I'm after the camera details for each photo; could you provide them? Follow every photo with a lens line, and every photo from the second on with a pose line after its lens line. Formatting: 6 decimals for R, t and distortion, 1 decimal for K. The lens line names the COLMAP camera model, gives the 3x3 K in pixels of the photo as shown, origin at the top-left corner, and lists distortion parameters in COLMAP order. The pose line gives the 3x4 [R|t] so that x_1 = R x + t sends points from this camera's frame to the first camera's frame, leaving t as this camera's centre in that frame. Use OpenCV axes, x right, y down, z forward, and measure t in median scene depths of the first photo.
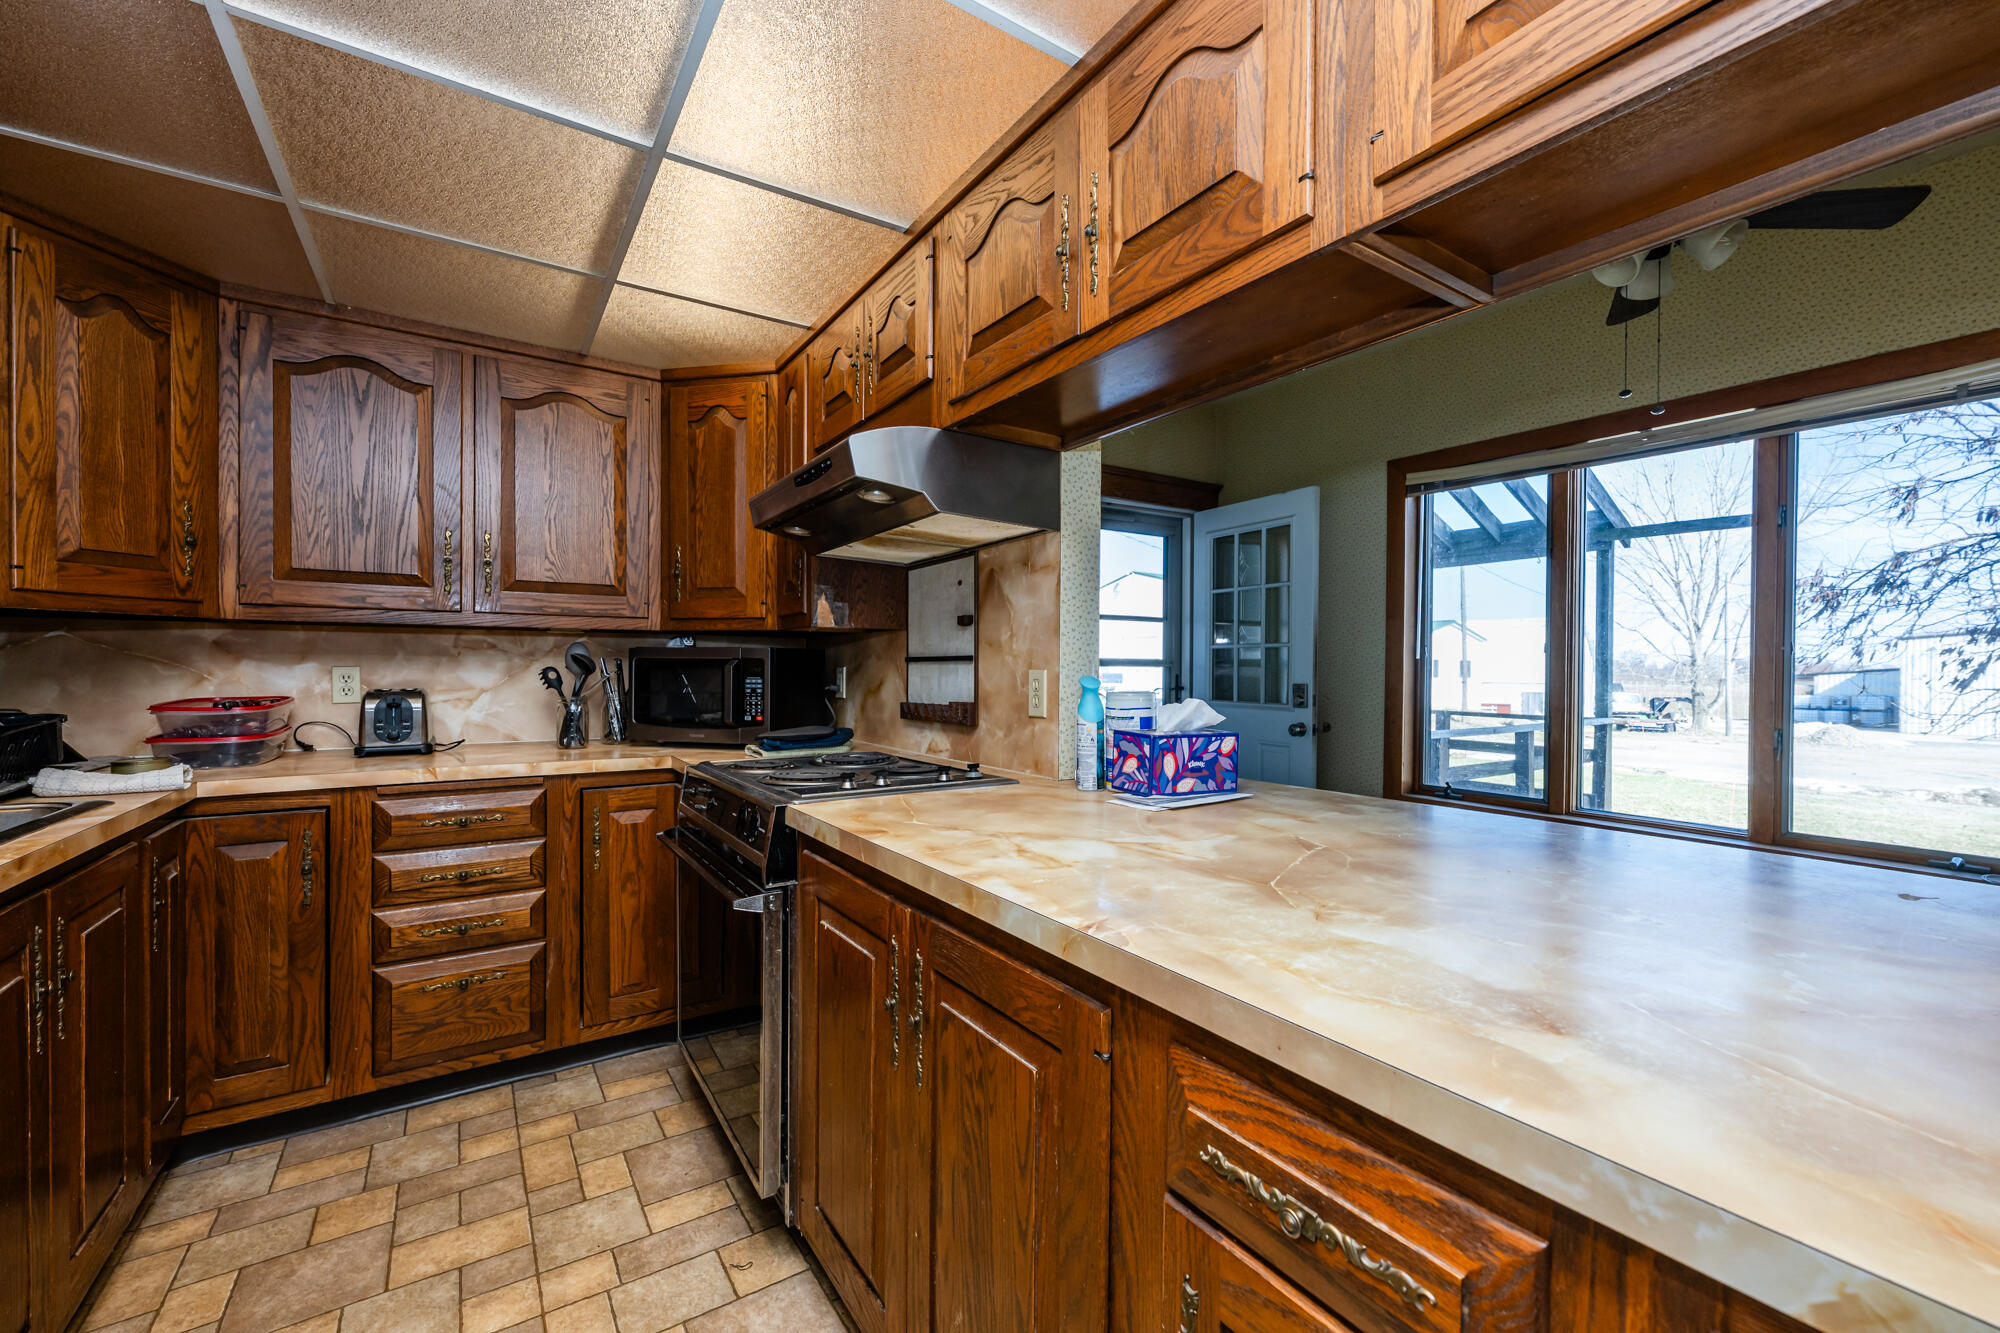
lens RADIAL K [[793.0, 0, 1000.7], [0, 793.0, 674.9], [0, 0, 1]] dist [-0.003106, -0.000823]
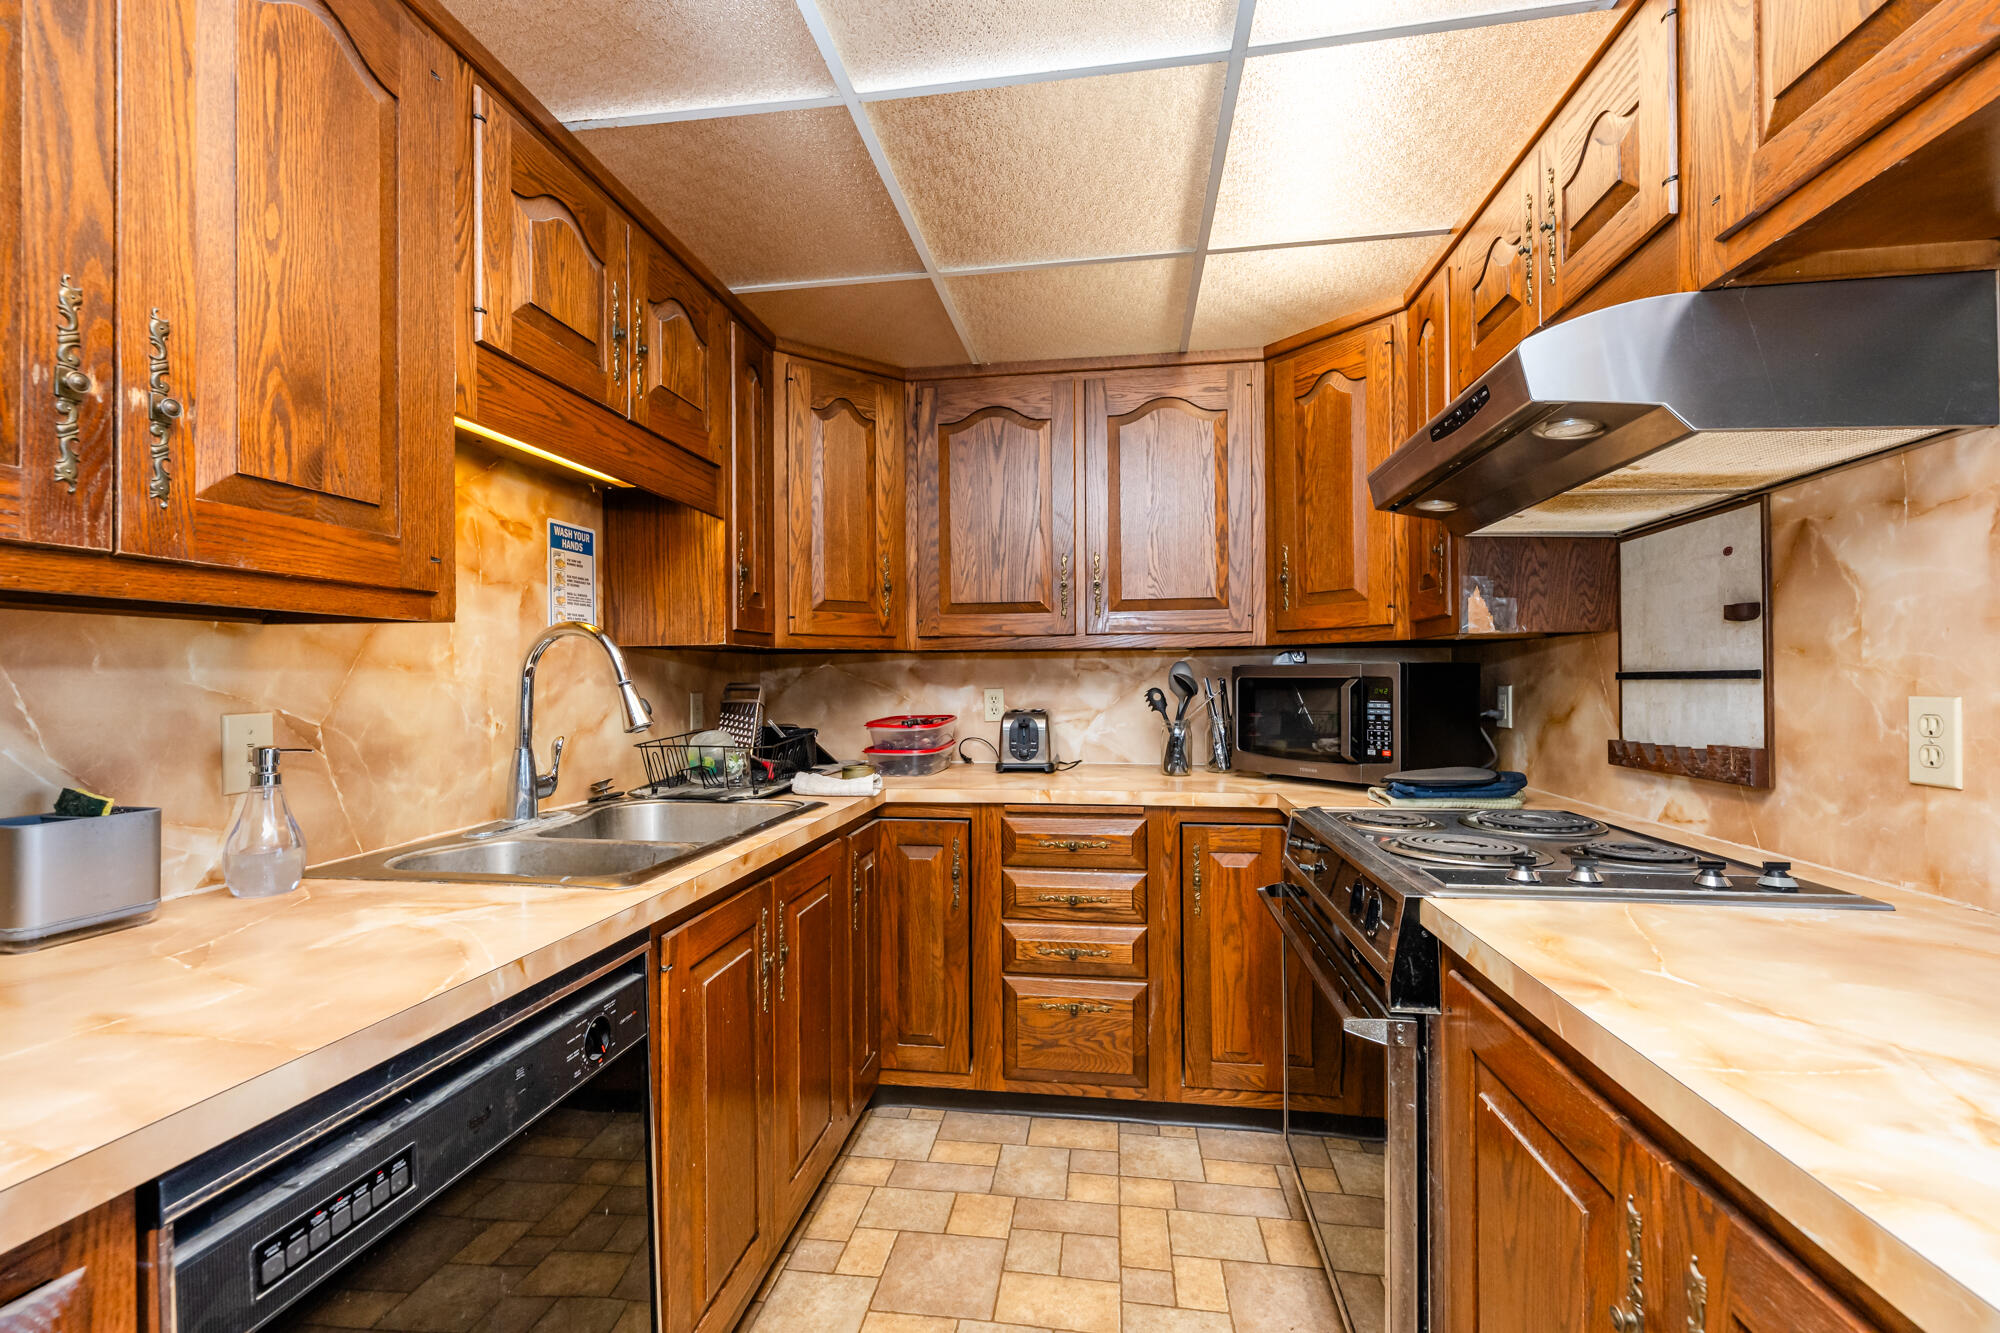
lens RADIAL K [[836.5, 0, 998.6], [0, 836.5, 677.1], [0, 0, 1]] dist [-0.000954, -0.000358]
pose [[0.739586, -0.011635, -0.672961, -0.039240], [0.004241, 0.999911, -0.012627, -0.014699], [0.673049, 0.006485, 0.739570, 0.164709]]
